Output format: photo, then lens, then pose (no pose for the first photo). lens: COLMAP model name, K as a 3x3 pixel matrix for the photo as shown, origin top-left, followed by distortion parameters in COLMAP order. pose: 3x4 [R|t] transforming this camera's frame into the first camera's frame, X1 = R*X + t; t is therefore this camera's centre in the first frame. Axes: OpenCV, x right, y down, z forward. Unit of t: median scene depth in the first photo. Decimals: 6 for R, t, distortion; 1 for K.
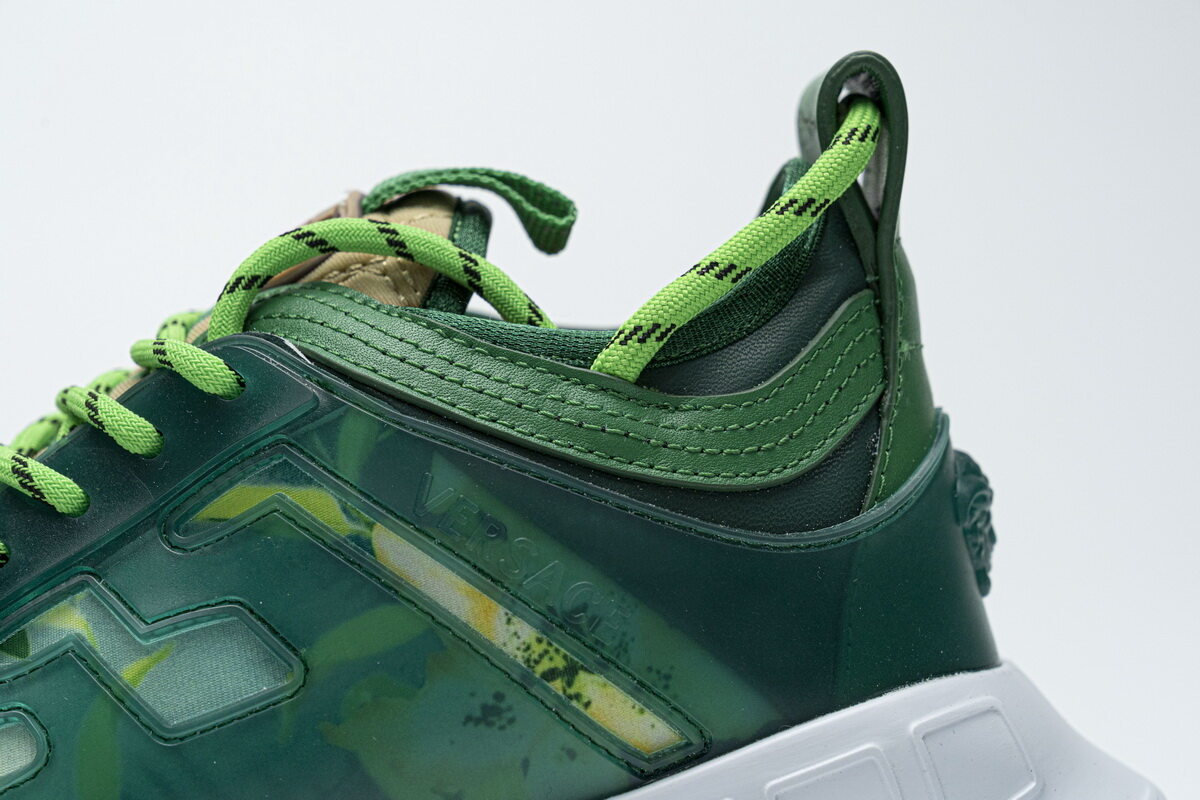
lens RADIAL K [[2355.9, 0, 597.6], [0, 2355.9, 424.3], [0, 0, 1]] dist [0.022714, -0.100236]
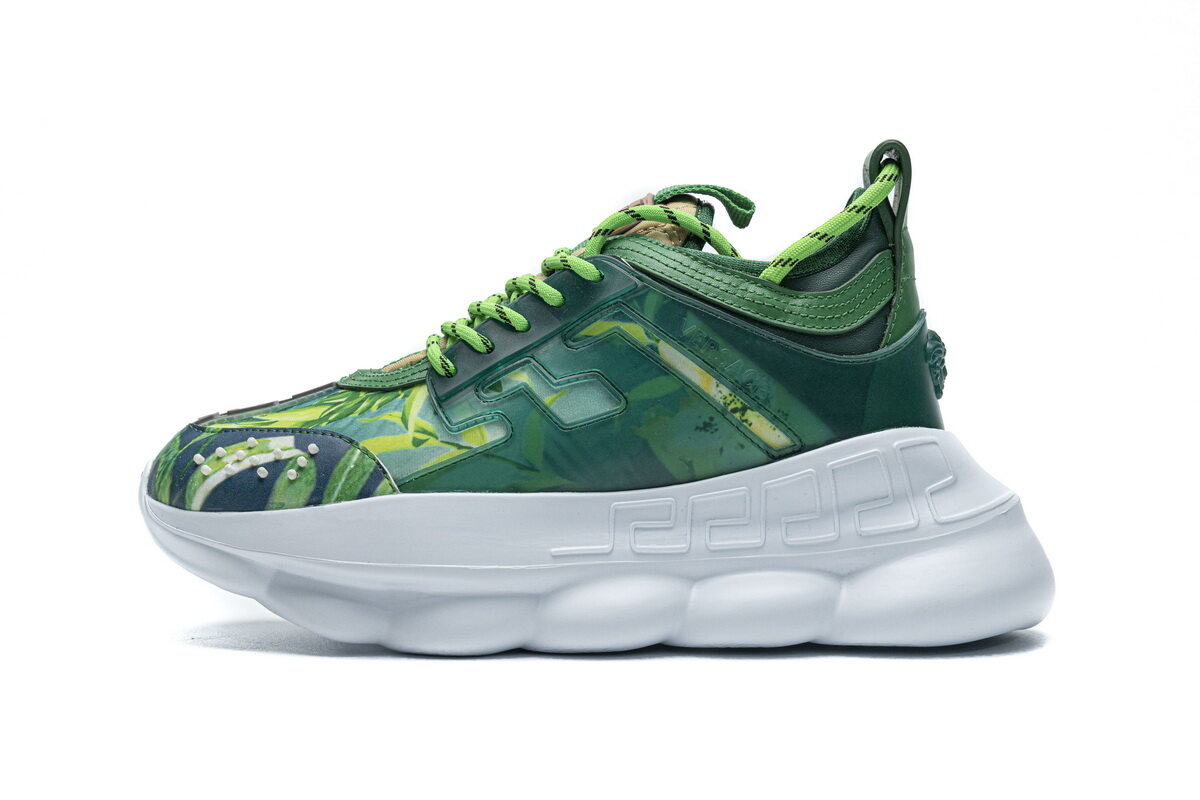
lens RADIAL K [[2355.9, 0, 597.6], [0, 2355.9, 424.3], [0, 0, 1]] dist [0.022714, -0.100236]
pose [[0.997208, 0.052704, -0.052897, -0.030548], [-0.053508, 0.998471, -0.013898, 0.156239], [0.052084, 0.016689, 0.998503, -1.240301]]
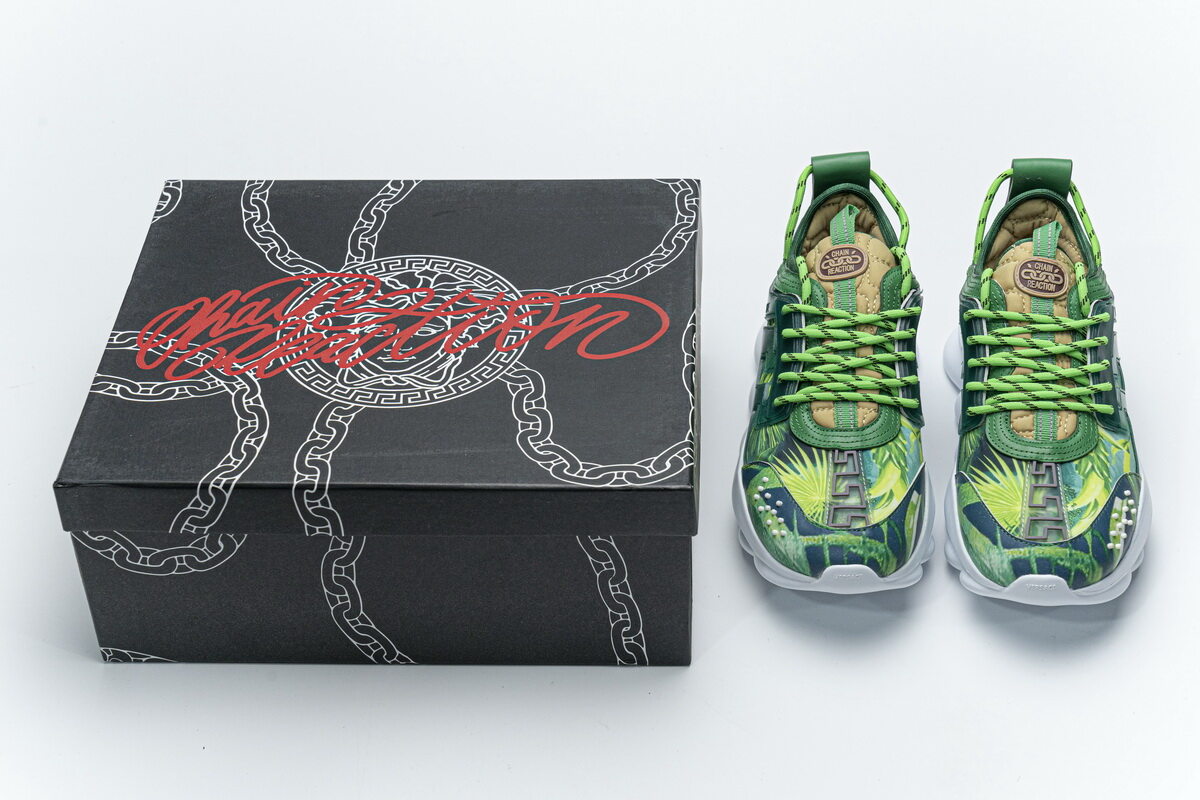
lens RADIAL K [[2183.2, 0, 601.2], [0, 2183.2, 433.1], [0, 0, 1]] dist [-0.014359, 0.108271]
pose [[0.081493, -0.594374, 0.800049, -3.339683], [0.075578, 0.804093, 0.589680, -2.126565], [-0.993804, 0.012411, 0.110449, 1.467551]]
